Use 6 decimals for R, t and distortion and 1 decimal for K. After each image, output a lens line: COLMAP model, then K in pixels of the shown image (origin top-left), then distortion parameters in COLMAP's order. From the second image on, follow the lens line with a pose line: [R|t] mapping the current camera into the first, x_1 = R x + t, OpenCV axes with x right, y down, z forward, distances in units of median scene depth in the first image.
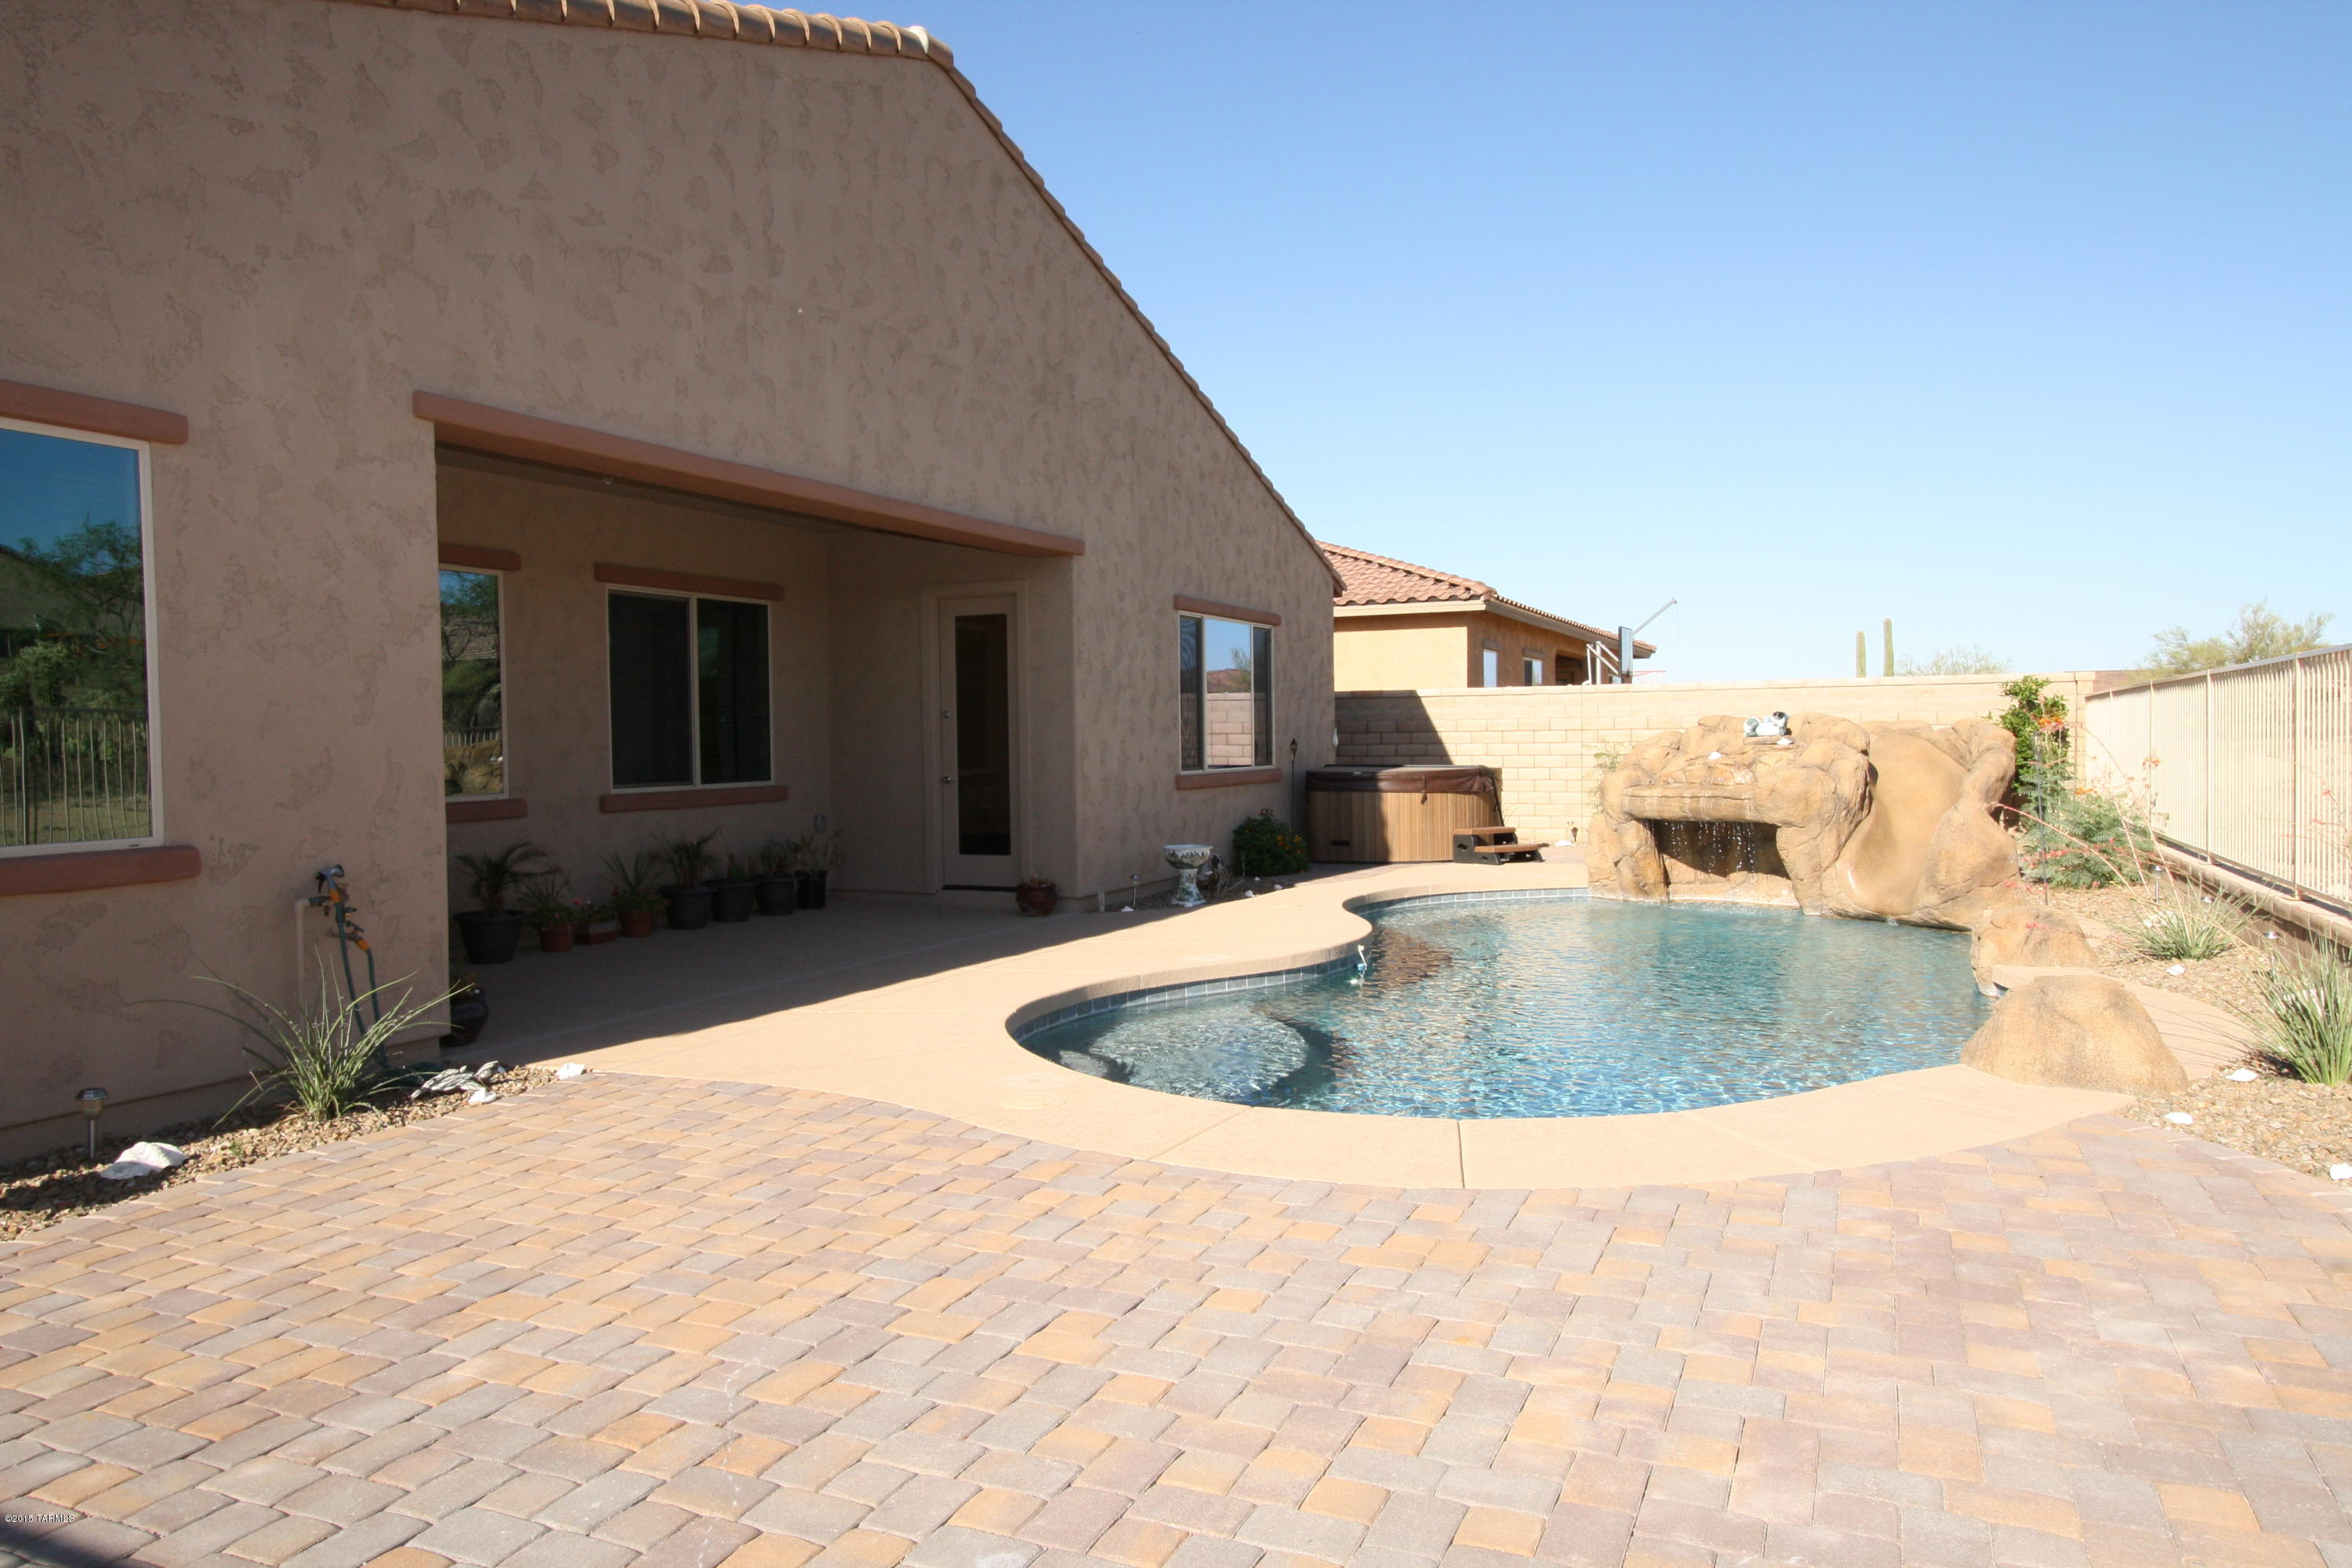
lens RADIAL K [[1471.5, 0, 1173.1], [0, 1471.5, 792.1], [0, 0, 1]] dist [-0.019841, 0.064294]
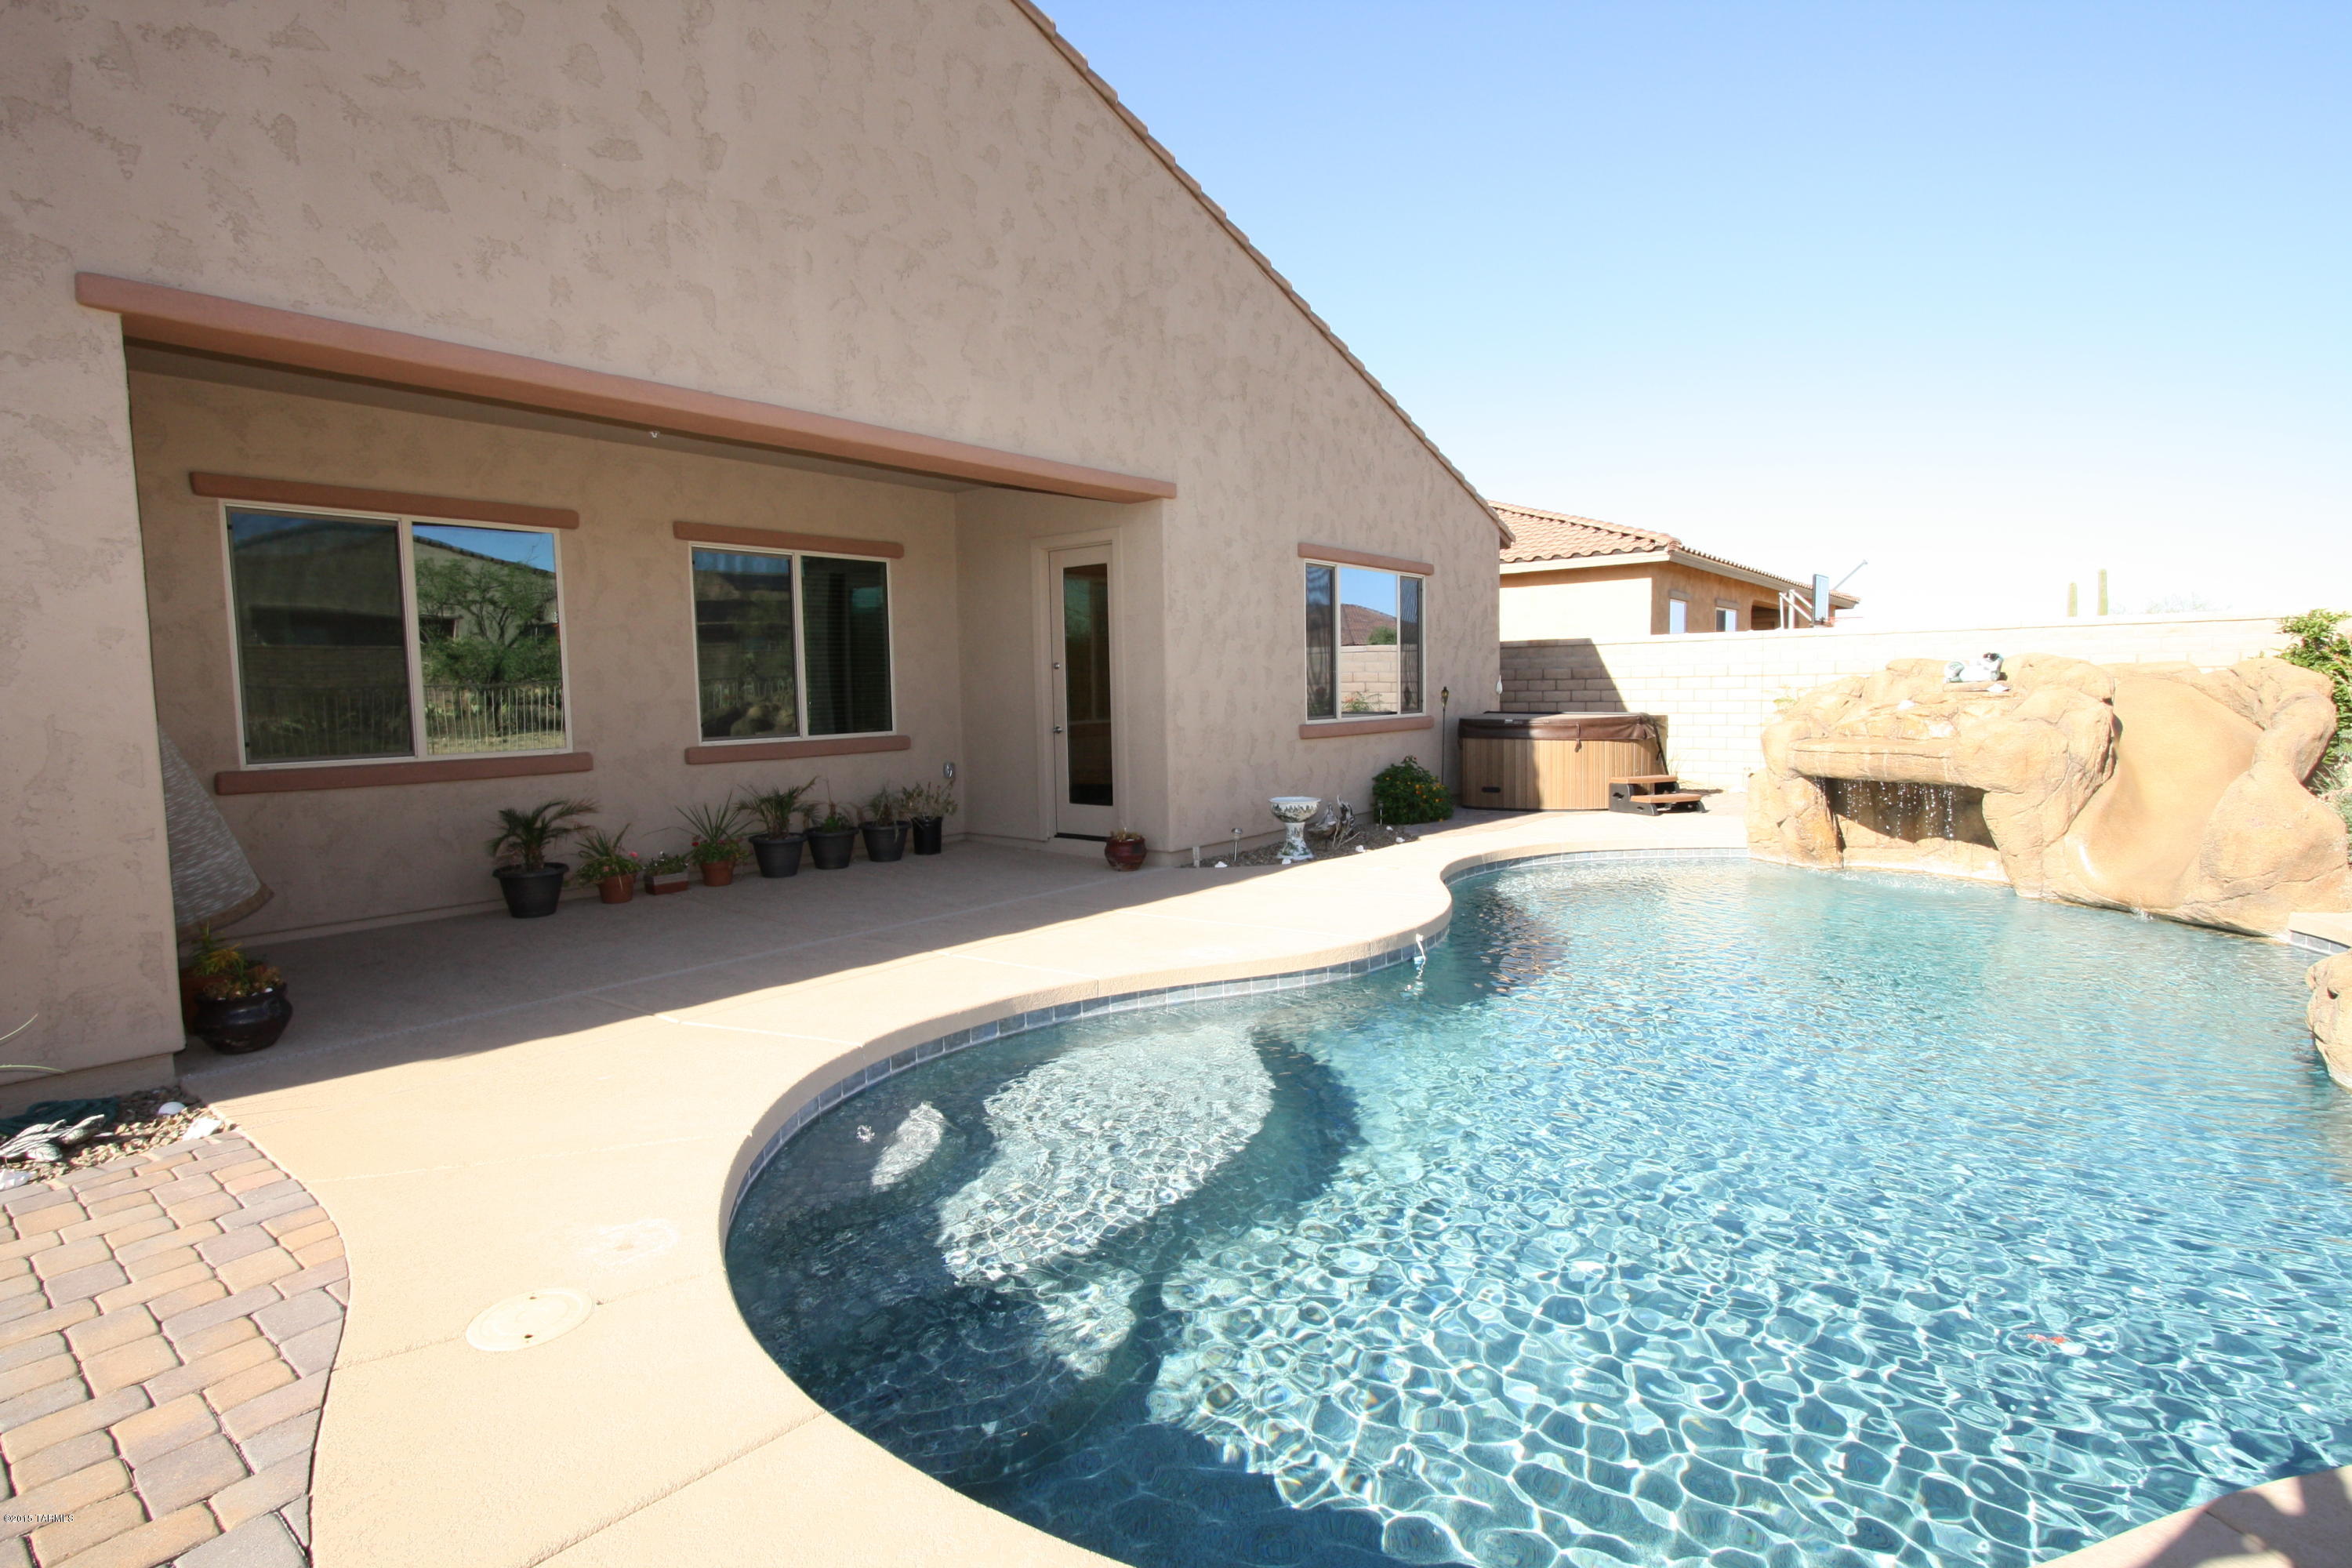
lens RADIAL K [[1096.2, 0, 1179.6], [0, 1096.2, 782.5], [0, 0, 1]] dist [-0.019634, 0.005836]
pose [[0.970590, 0.014538, -0.240297, 0.113565], [-0.001945, 0.998616, 0.052563, -0.012500], [0.240729, -0.050549, 0.969275, 0.286812]]
